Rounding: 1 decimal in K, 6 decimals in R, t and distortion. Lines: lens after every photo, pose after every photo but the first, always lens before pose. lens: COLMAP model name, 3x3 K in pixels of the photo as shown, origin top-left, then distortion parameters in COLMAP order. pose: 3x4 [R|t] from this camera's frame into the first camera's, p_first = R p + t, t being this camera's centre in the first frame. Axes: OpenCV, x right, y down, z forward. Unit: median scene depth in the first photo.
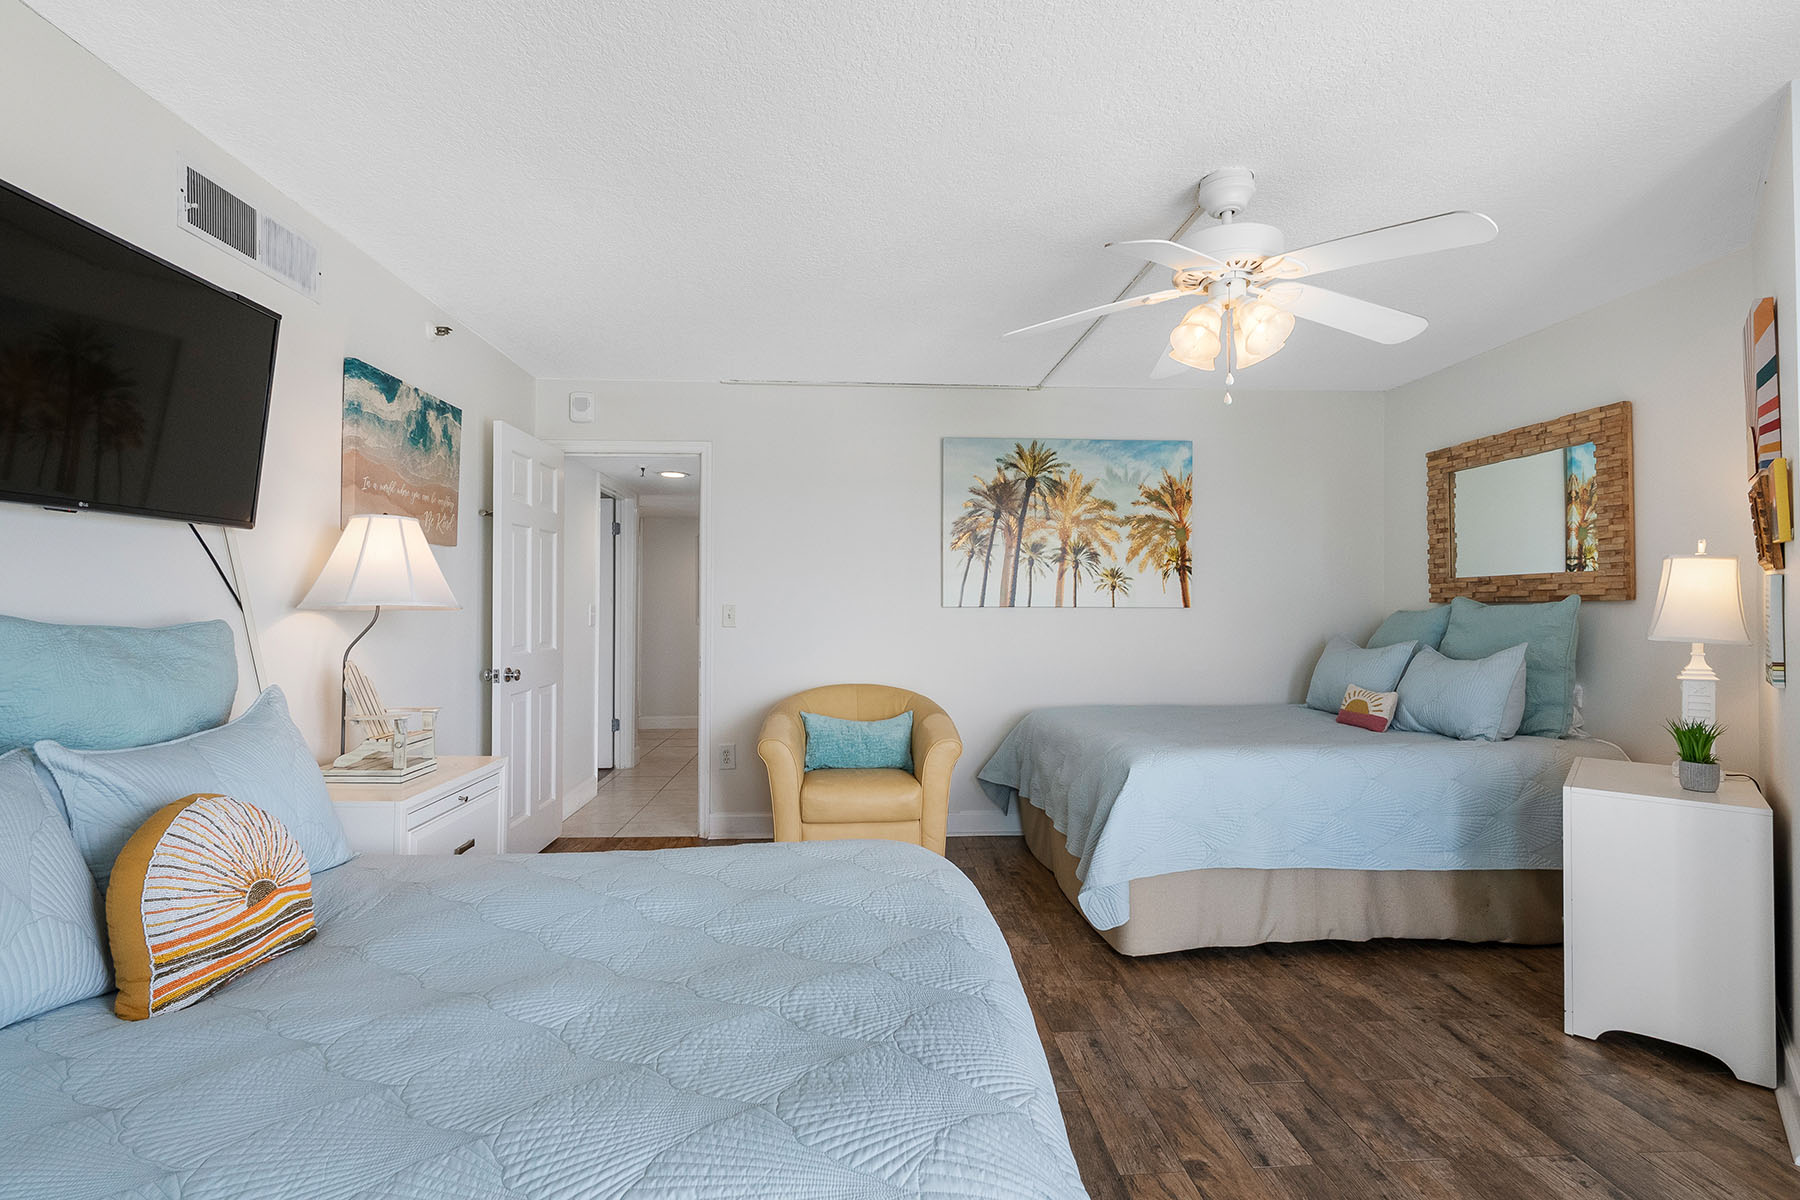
lens RADIAL K [[832.9, 0, 900.8], [0, 832.9, 604.7], [0, 0, 1]] dist [-0.005911, 0.001875]
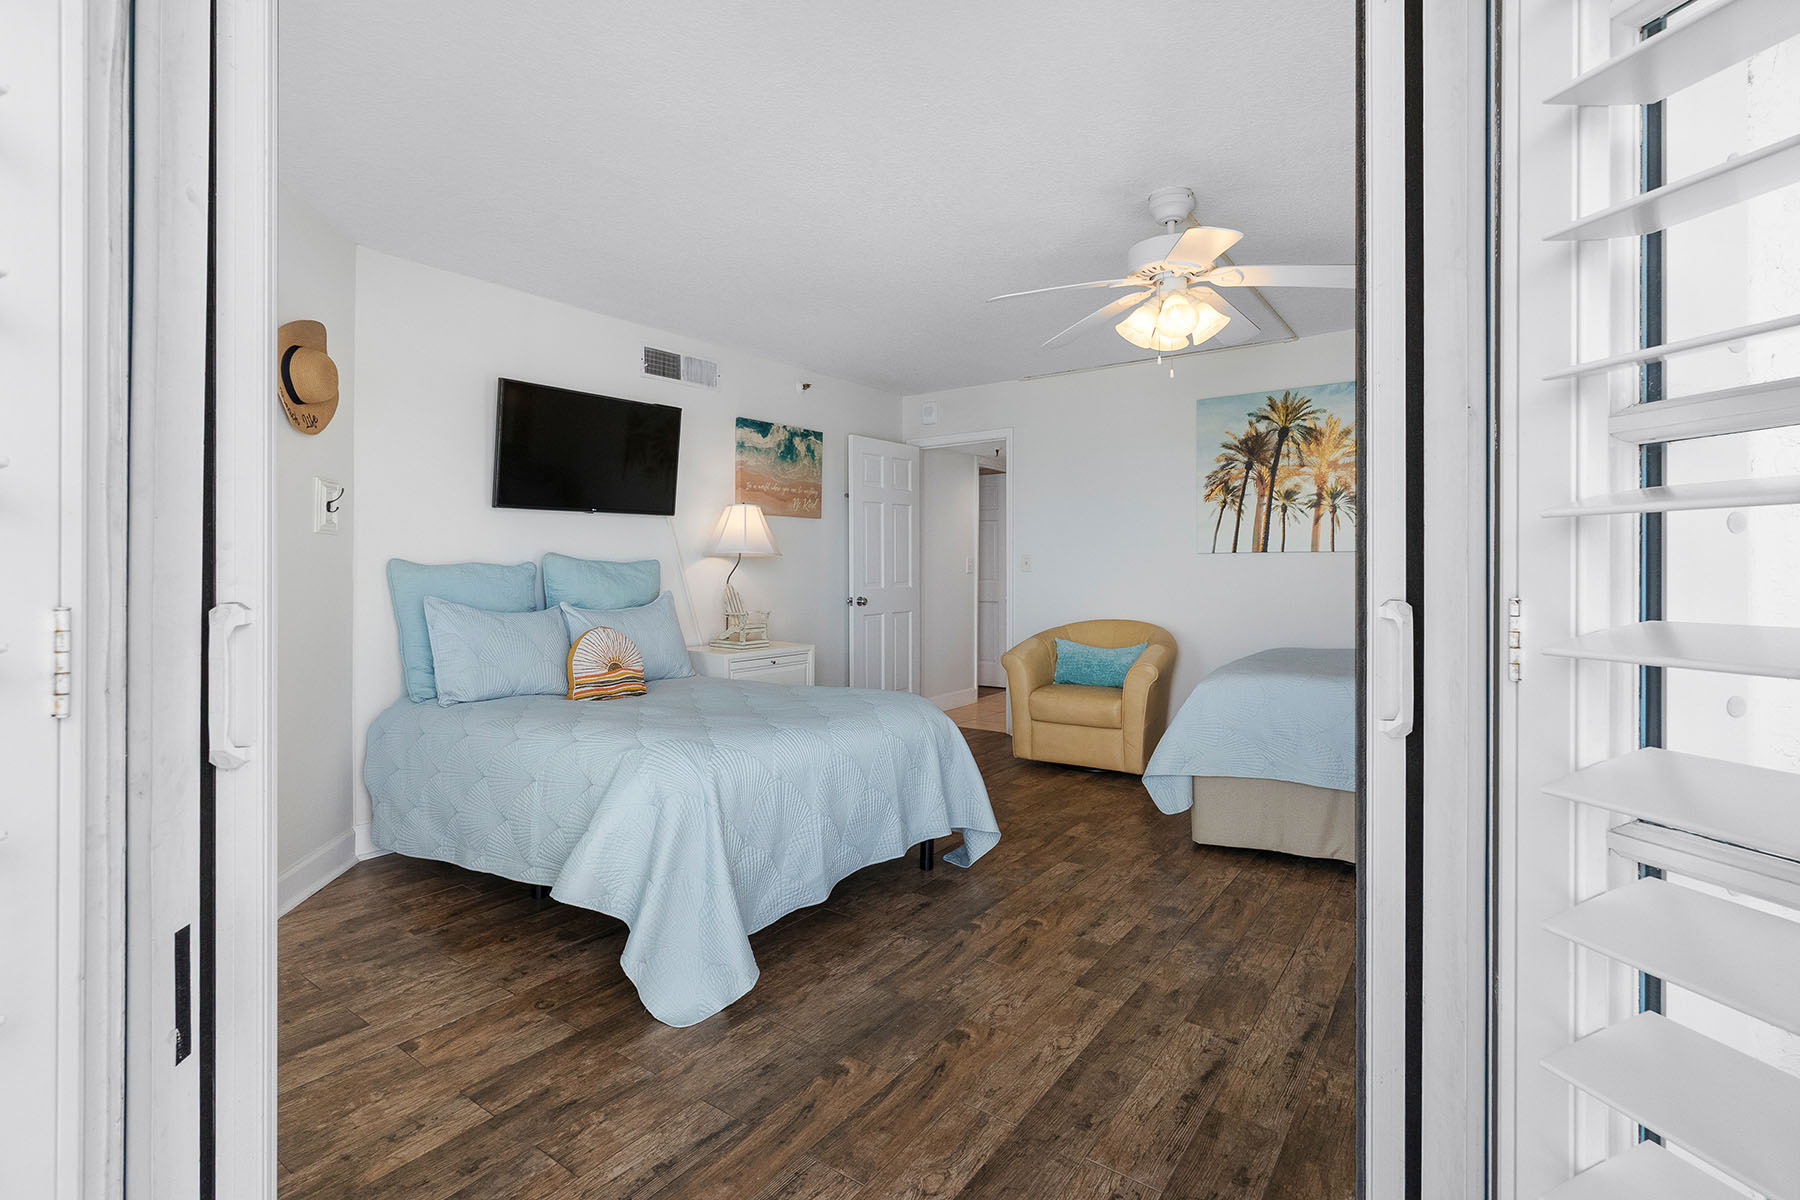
lens RADIAL K [[832.9, 0, 894.0], [0, 832.9, 580.3], [0, 0, 1]] dist [-0.005911, 0.001875]
pose [[0.774484, 0.004624, -0.632577, 0.438694], [0.006665, 0.999858, 0.015469, 0.018681], [0.632559, -0.016197, 0.774343, -0.114447]]
